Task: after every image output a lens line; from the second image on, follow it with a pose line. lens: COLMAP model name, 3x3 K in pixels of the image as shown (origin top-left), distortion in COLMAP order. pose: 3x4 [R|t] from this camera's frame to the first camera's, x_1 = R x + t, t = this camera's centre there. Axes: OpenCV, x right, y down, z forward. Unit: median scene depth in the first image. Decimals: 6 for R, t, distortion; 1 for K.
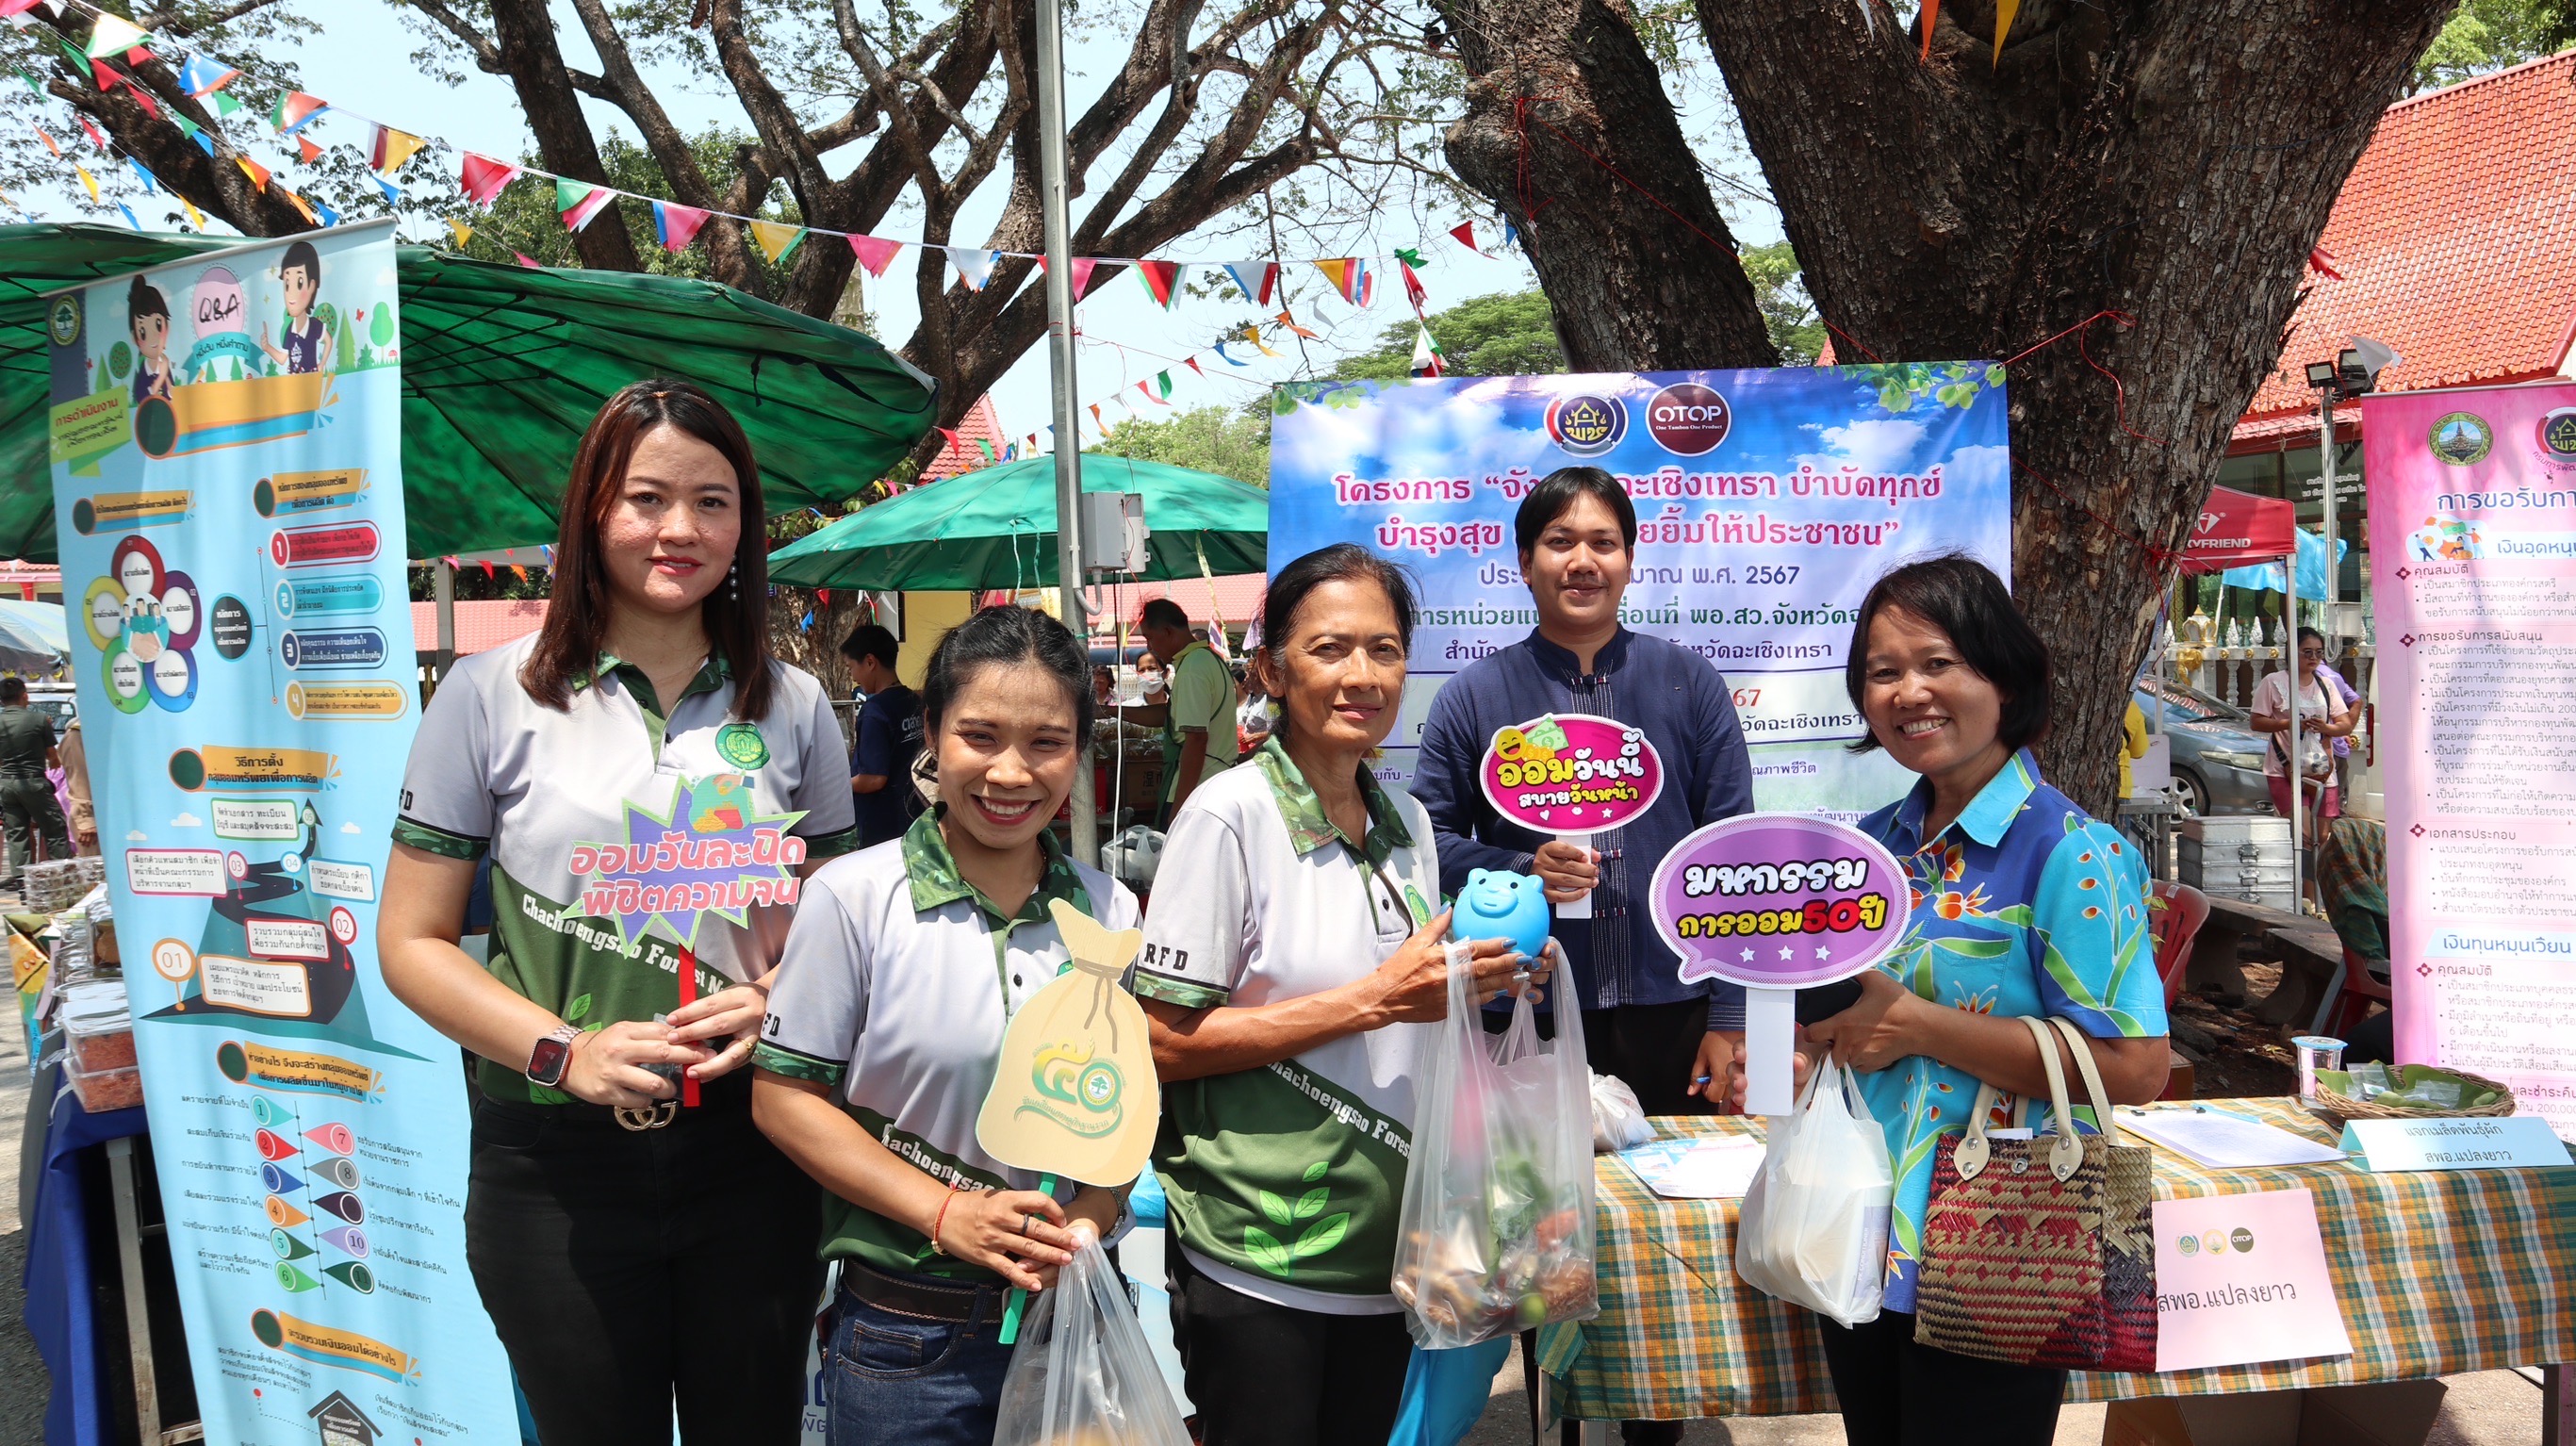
lens RADIAL K [[1788.0, 0, 1292.8], [0, 1788.0, 722.1], [0, 0, 1]] dist [-0.125769, 0.077537]
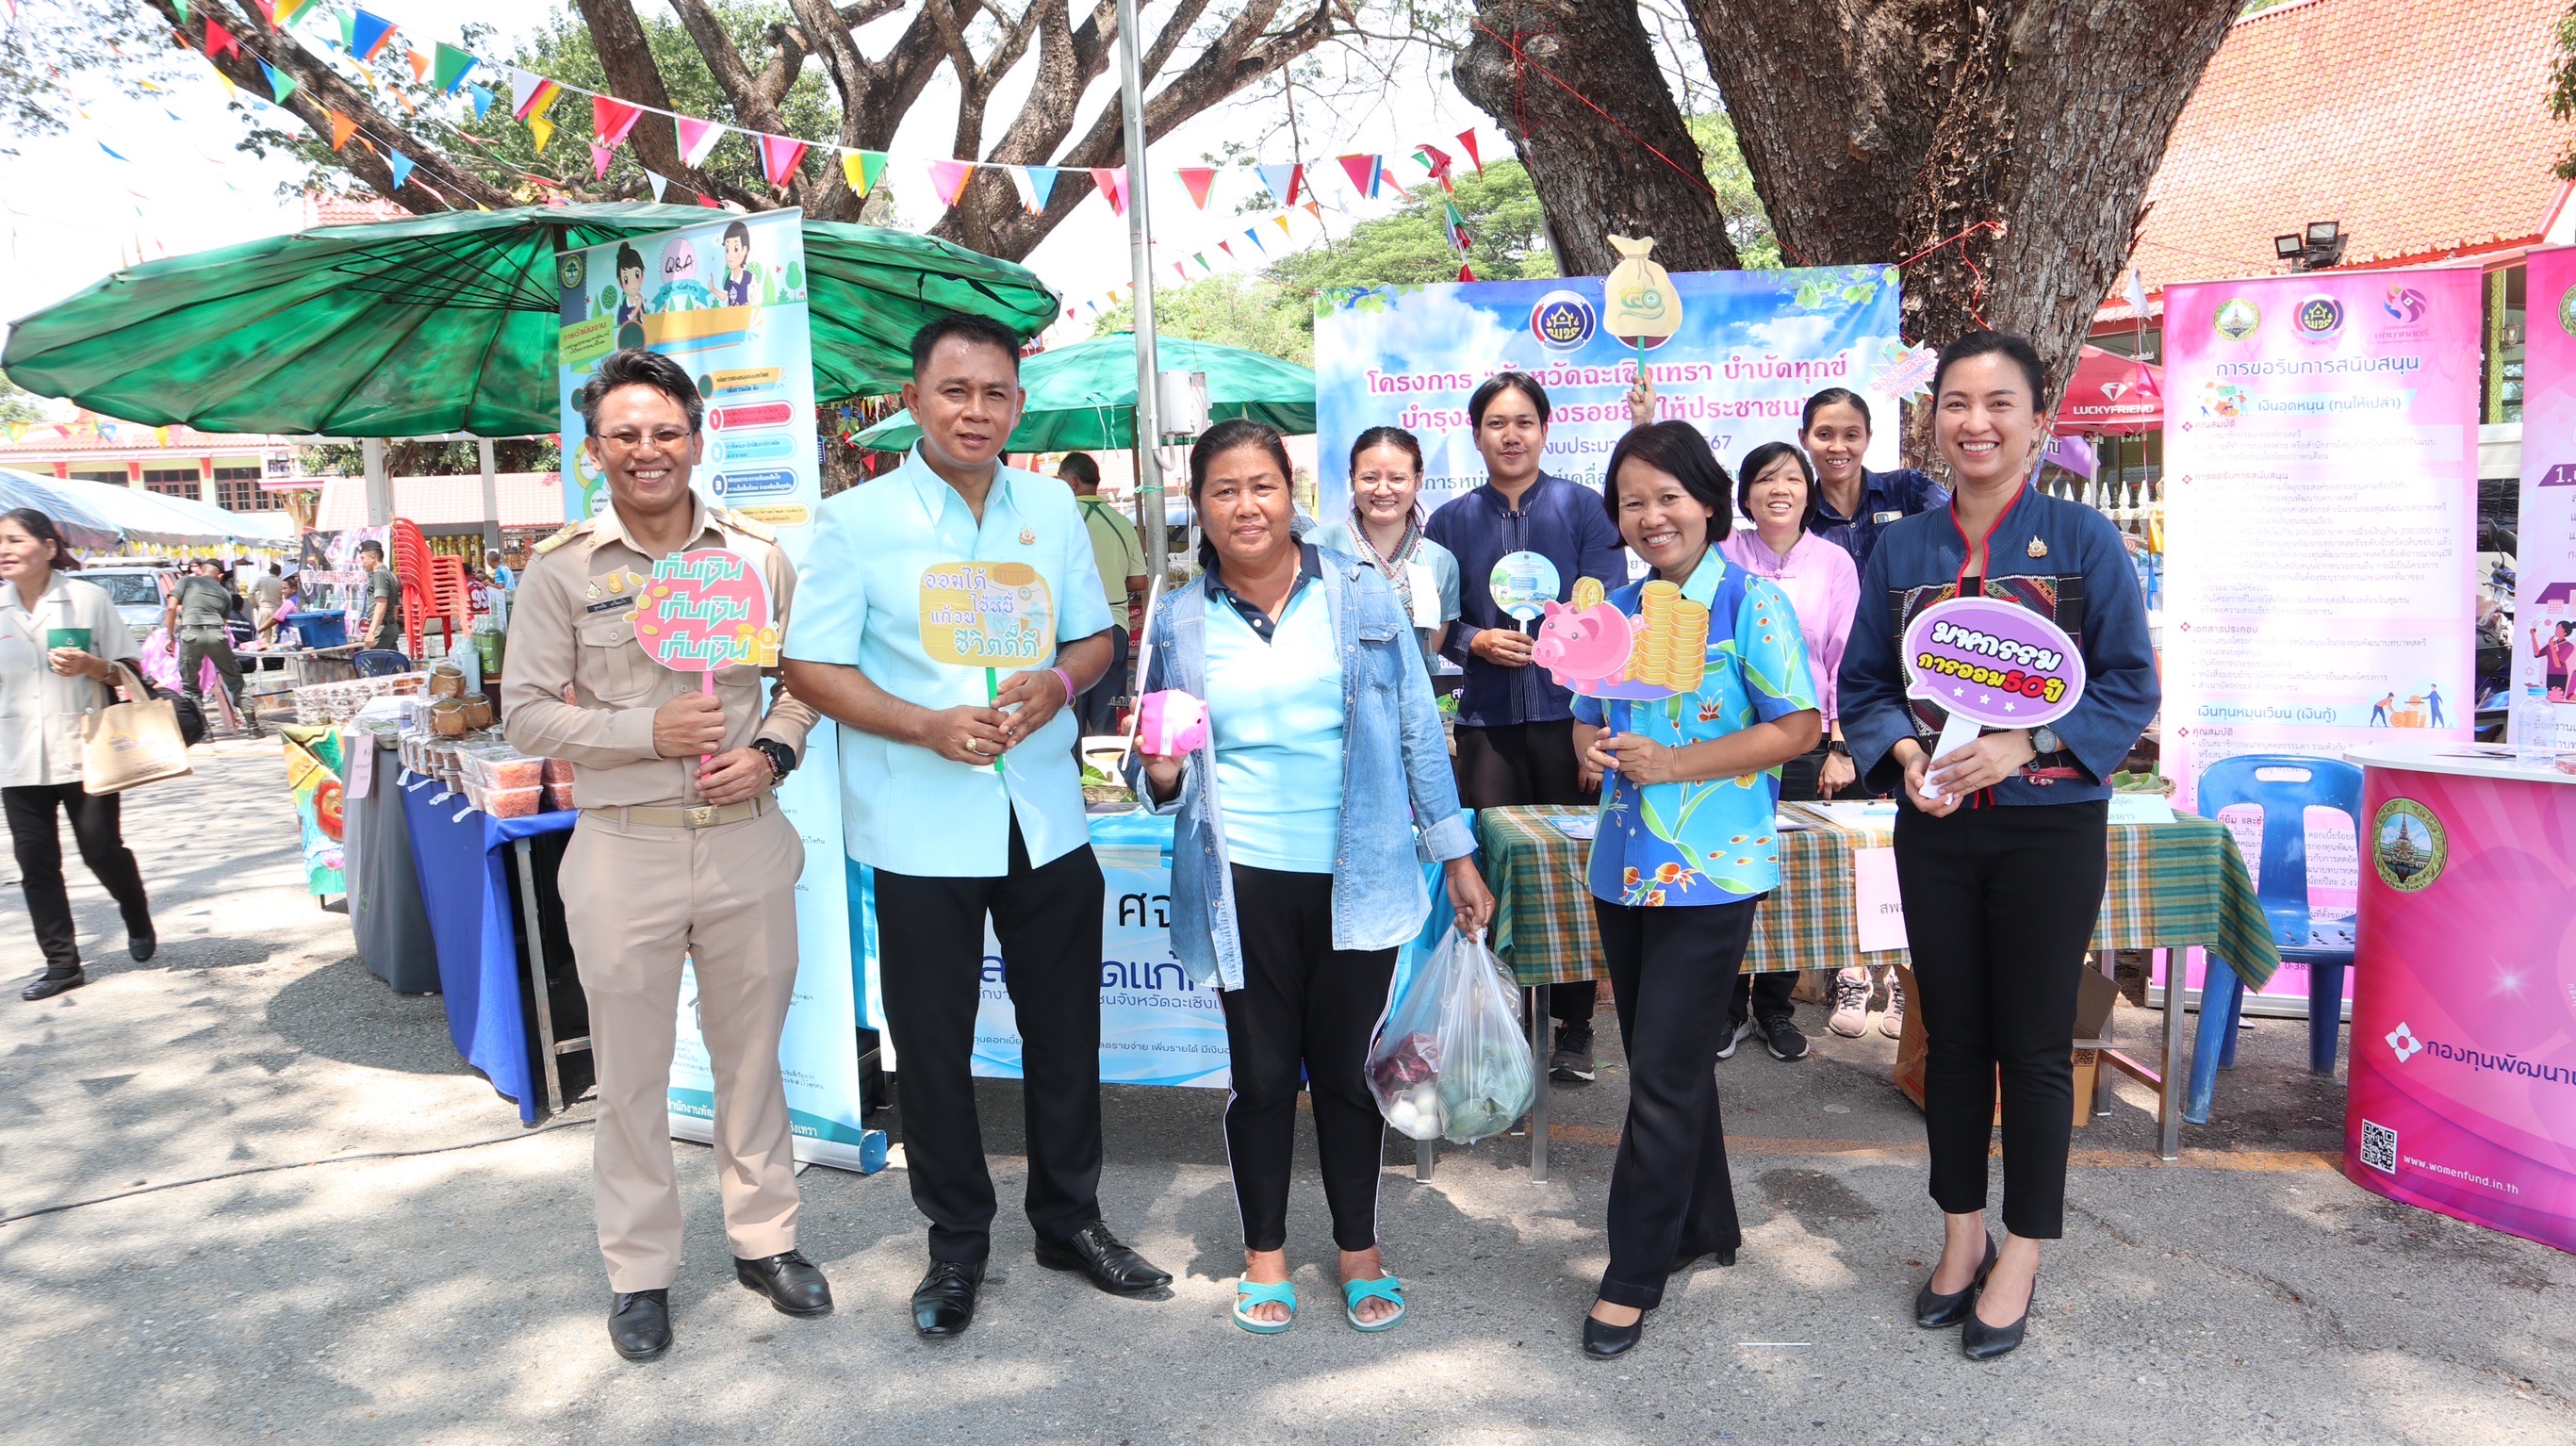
lens RADIAL K [[1802.6, 0, 1282.2], [0, 1802.6, 731.8], [0, 0, 1]] dist [-0.127388, 0.077705]
pose [[0.999888, -0.004124, -0.014353, -0.015616], [0.005233, 0.996931, 0.078107, 0.023651], [0.013987, -0.078173, 0.996842, -0.262307]]
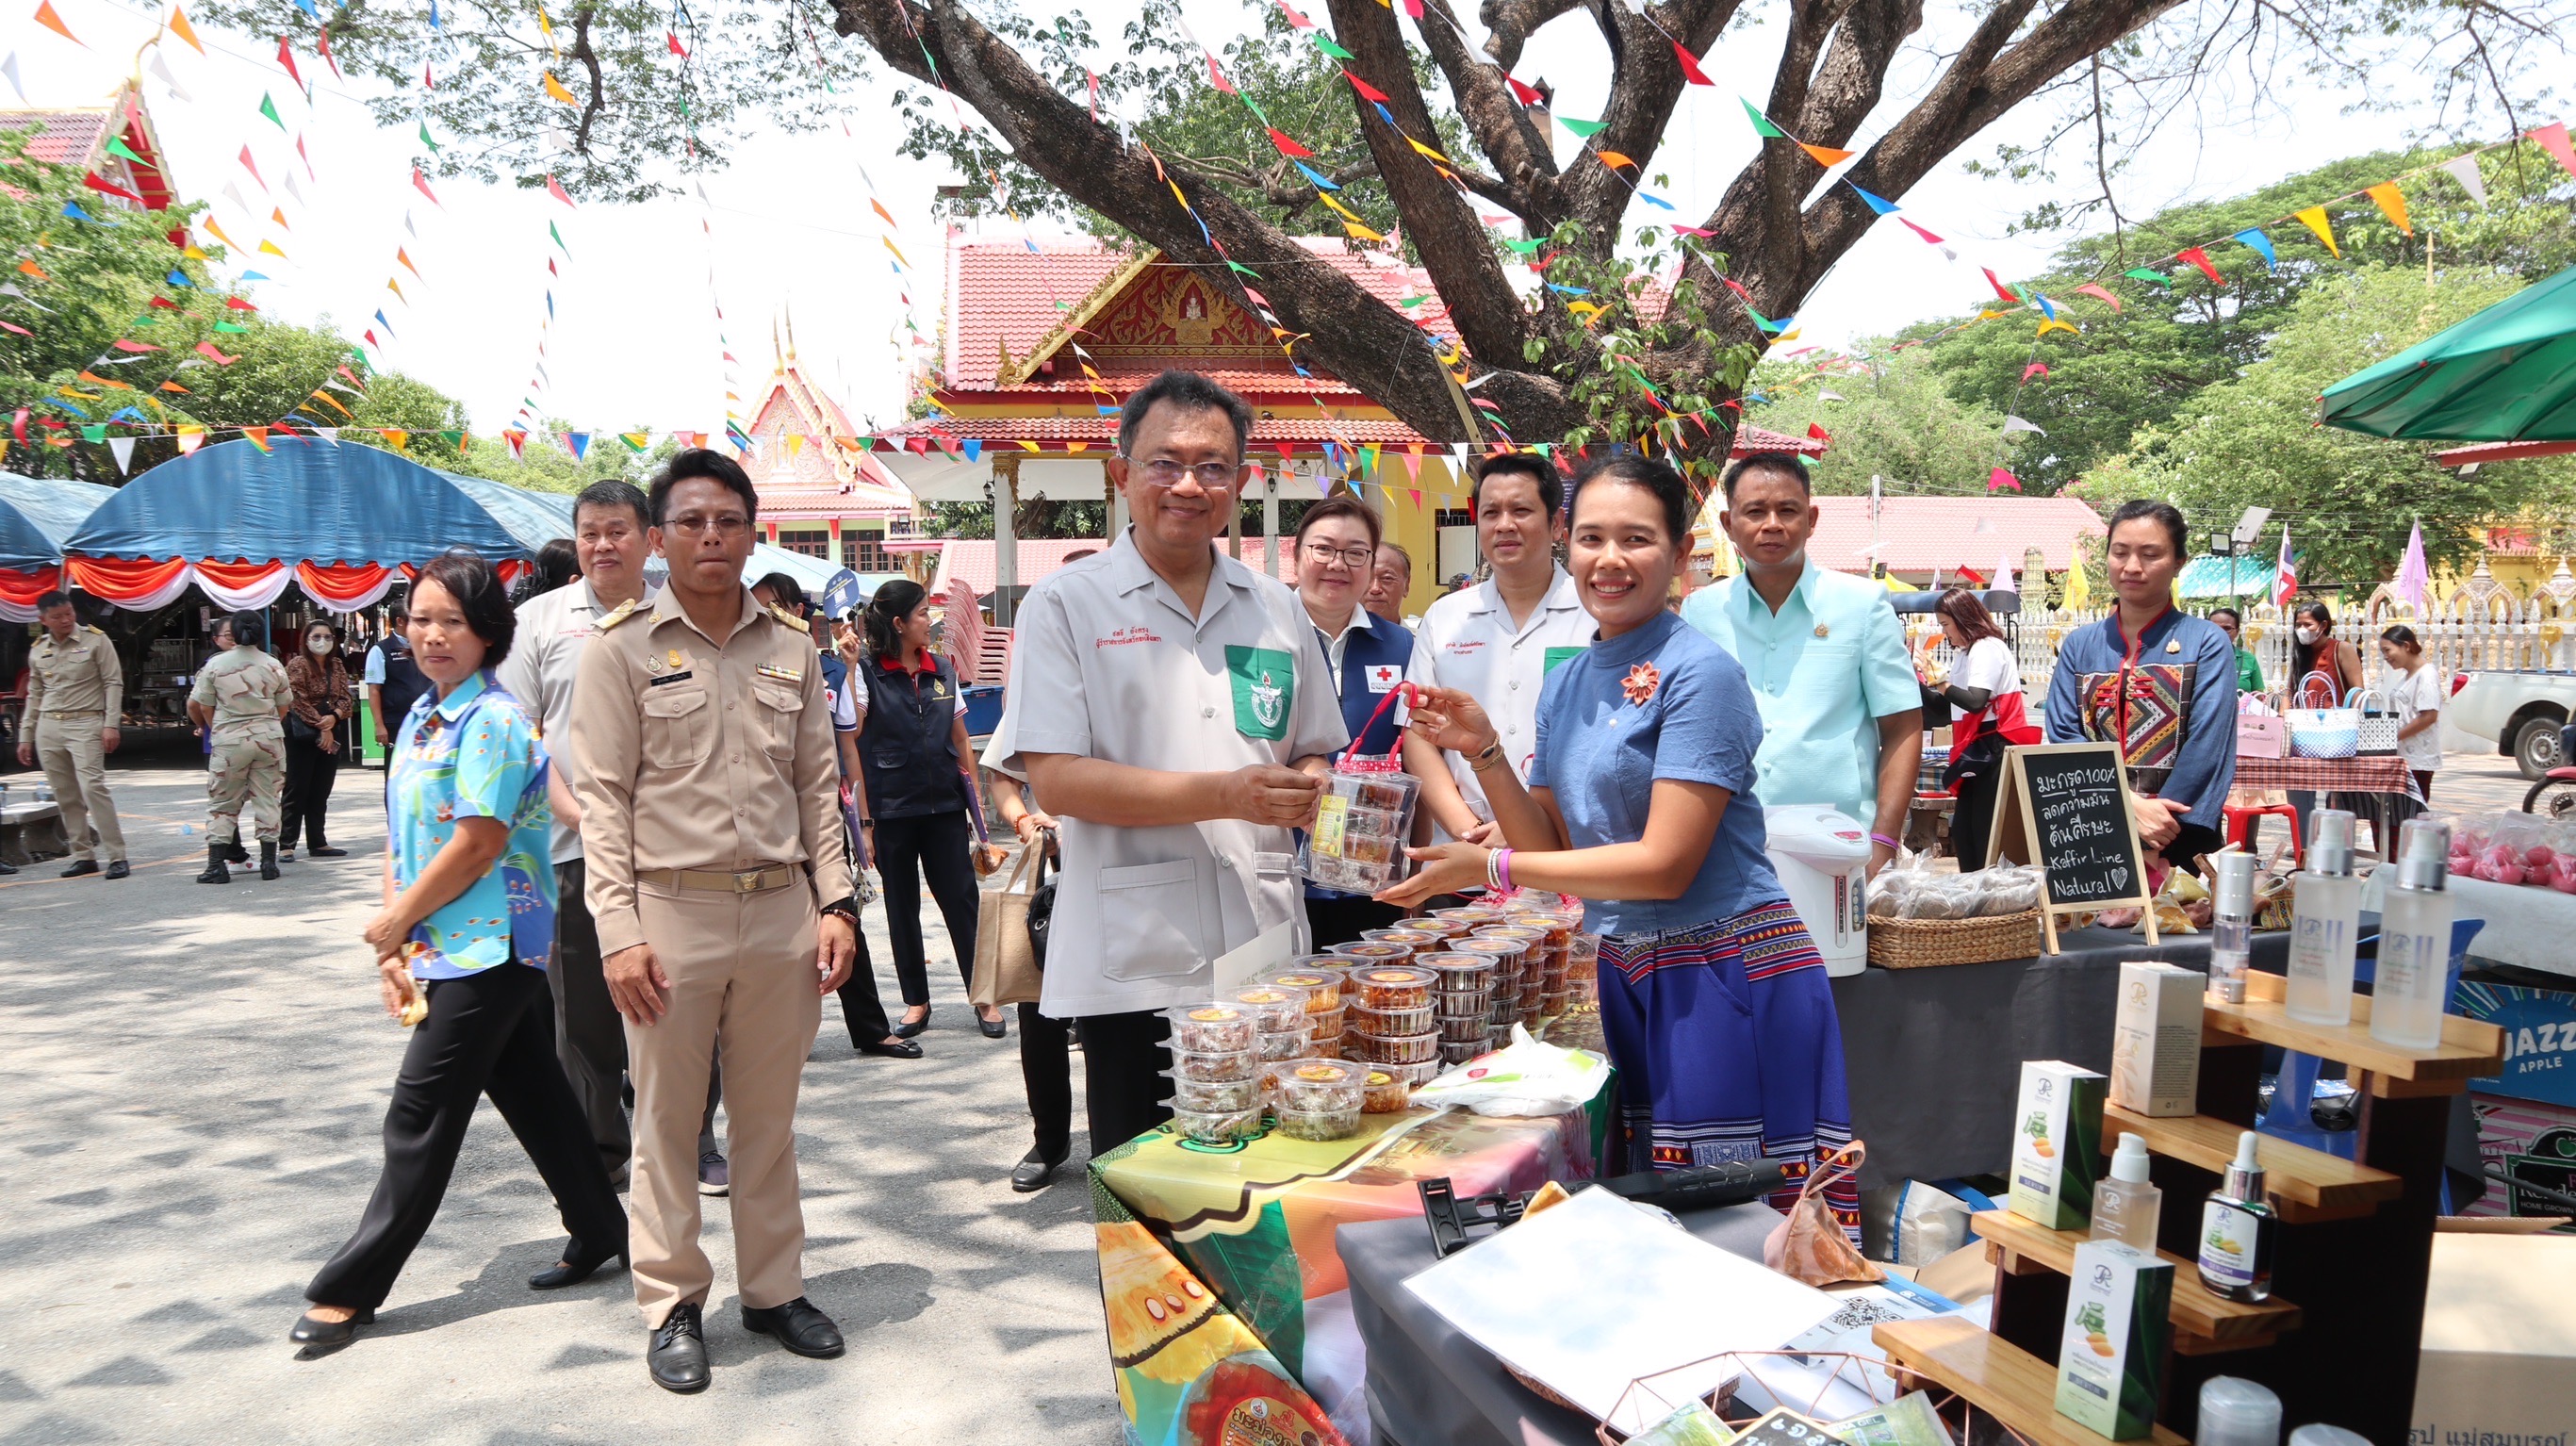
lens RADIAL K [[1793.5, 0, 1282.2], [0, 1793.5, 747.3], [0, 0, 1]] dist [-0.120110, 0.080282]
pose [[0.949925, 0.038945, -0.310042, -0.609412], [-0.026401, 0.998658, 0.044554, 0.004116], [0.311361, -0.034138, 0.949678, 0.637268]]
